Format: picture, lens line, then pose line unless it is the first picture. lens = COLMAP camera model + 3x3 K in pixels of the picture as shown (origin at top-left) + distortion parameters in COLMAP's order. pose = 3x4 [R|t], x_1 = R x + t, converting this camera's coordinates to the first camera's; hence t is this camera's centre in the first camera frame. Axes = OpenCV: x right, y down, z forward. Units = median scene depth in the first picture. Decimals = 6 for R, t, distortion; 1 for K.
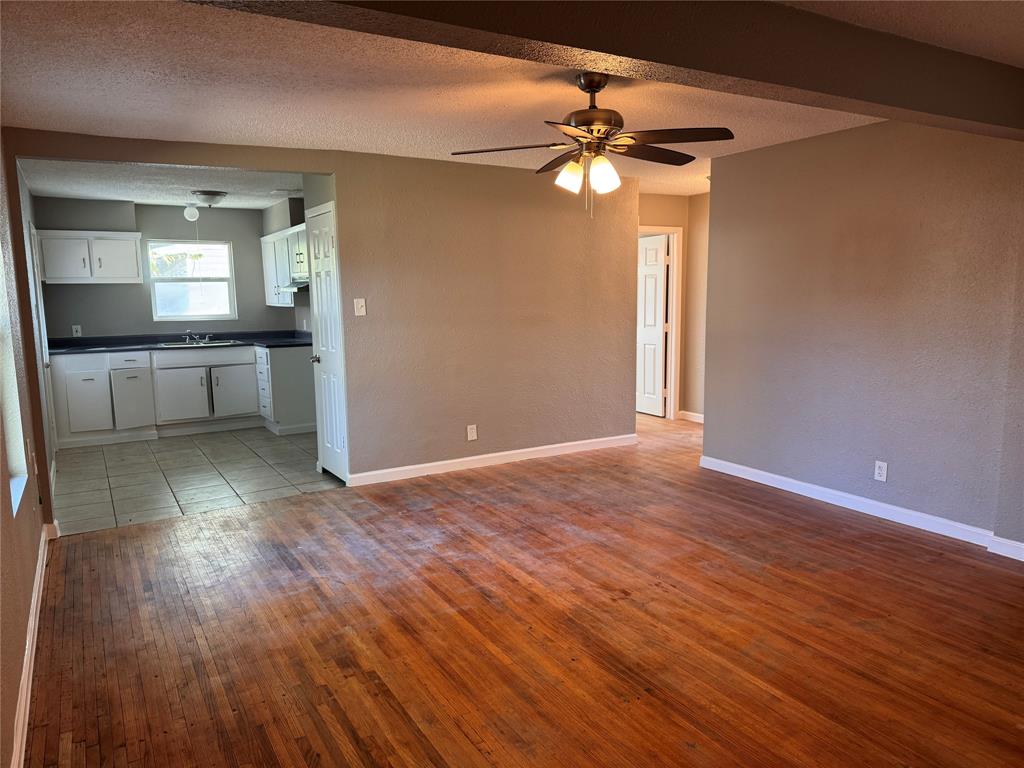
lens RADIAL K [[726.1, 0, 512.0], [0, 726.1, 384.0], [0, 0, 1]] dist [0.137931, -0.196804]
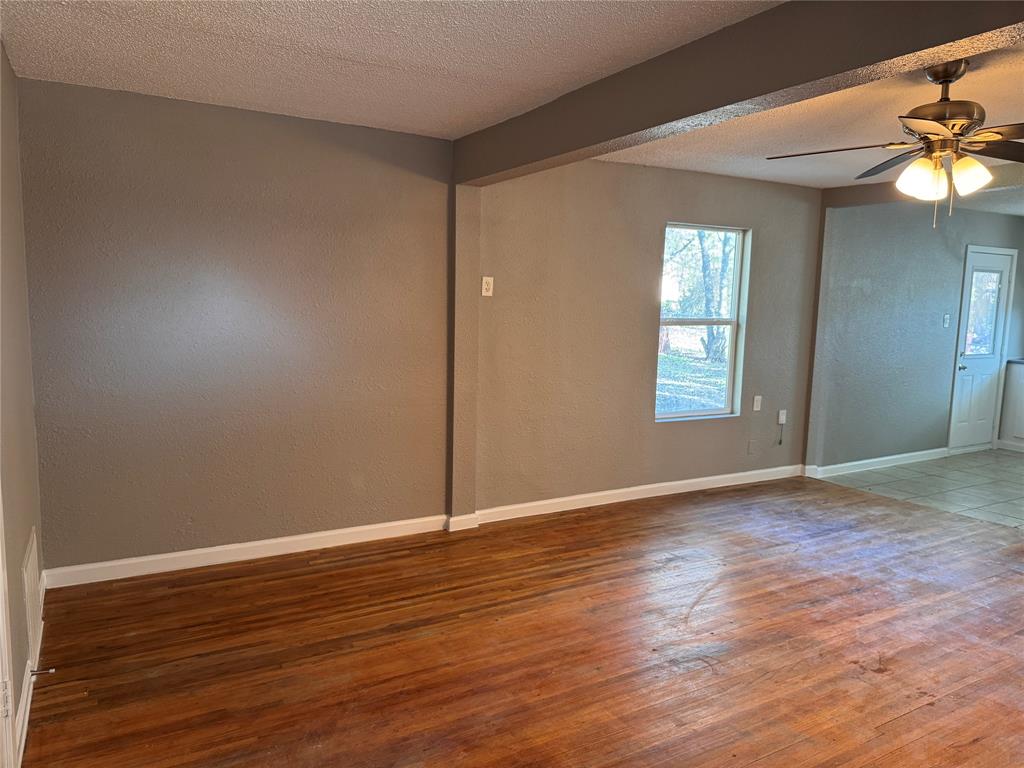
lens RADIAL K [[724.2, 0, 512.0], [0, 724.2, 384.0], [0, 0, 1]] dist [-0.001122, -0.003999]
pose [[-0.014109, 0.139763, -0.990084, 0.757492], [-0.157942, 0.977441, 0.140229, -0.071670], [0.987348, 0.158354, 0.008284, 0.419935]]
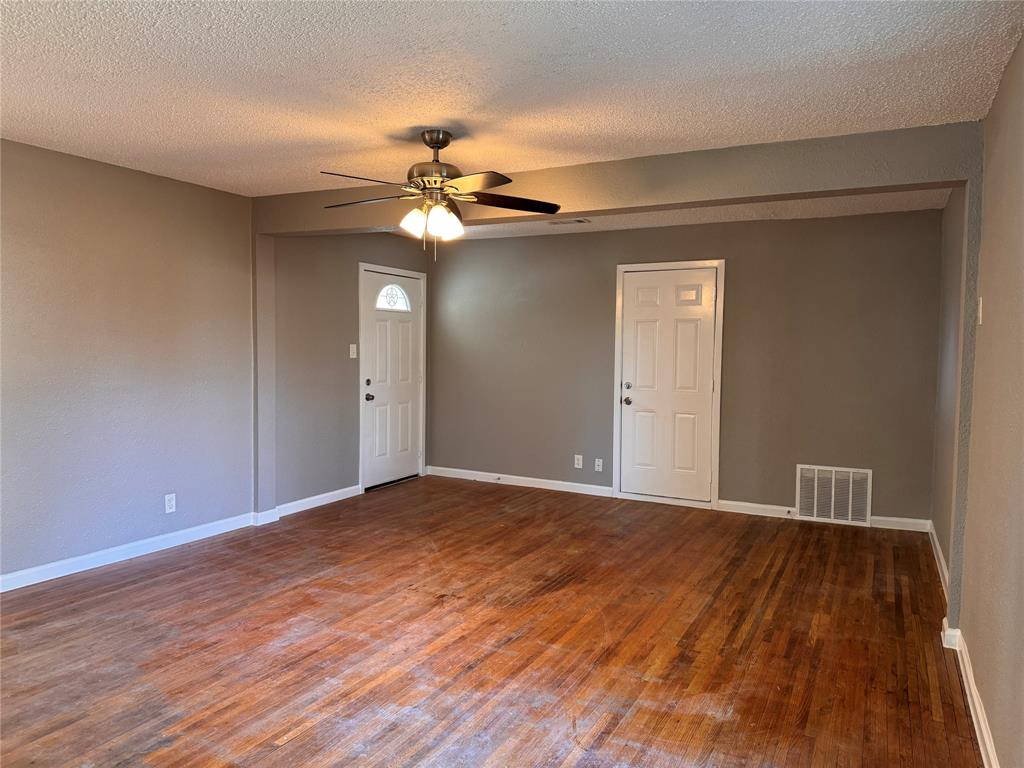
lens RADIAL K [[726.1, 0, 512.0], [0, 726.1, 384.0], [0, 0, 1]] dist [0.137931, -0.196804]
pose [[-0.537644, -0.039883, 0.842228, -0.673568], [0.104638, 0.988003, 0.113583, -0.123775], [-0.836654, 0.149196, -0.527020, 1.171192]]
